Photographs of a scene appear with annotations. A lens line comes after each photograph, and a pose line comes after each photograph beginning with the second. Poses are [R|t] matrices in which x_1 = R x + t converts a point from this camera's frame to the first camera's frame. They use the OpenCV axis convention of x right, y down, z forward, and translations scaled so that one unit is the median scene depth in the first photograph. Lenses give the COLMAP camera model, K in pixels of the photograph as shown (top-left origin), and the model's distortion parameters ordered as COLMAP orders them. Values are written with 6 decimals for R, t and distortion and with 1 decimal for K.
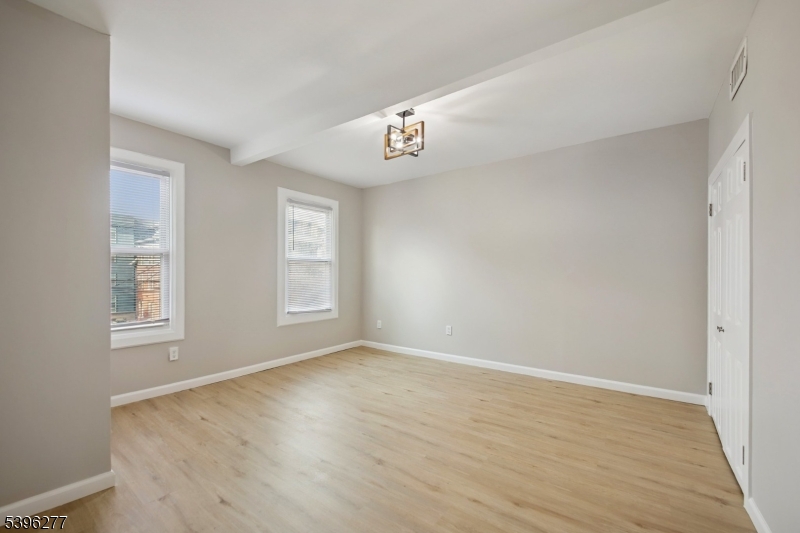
lens RADIAL K [[338.4, 0, 387.0], [0, 338.4, 266.6], [0, 0, 1]] dist [0.019159, -0.000098]
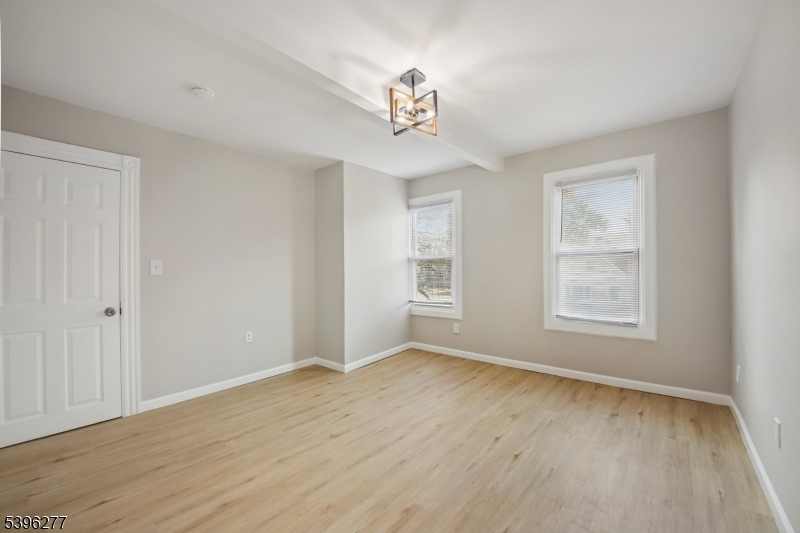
lens RADIAL K [[319.5, 0, 400.0], [0, 319.5, 266.5], [0, 0, 1]] dist [0.017908, -0.017291]
pose [[-0.025358, -0.008195, -0.999645, 0.781328], [0.030950, 0.999481, -0.008979, 0.008107], [0.999199, -0.031167, -0.025092, 0.925195]]
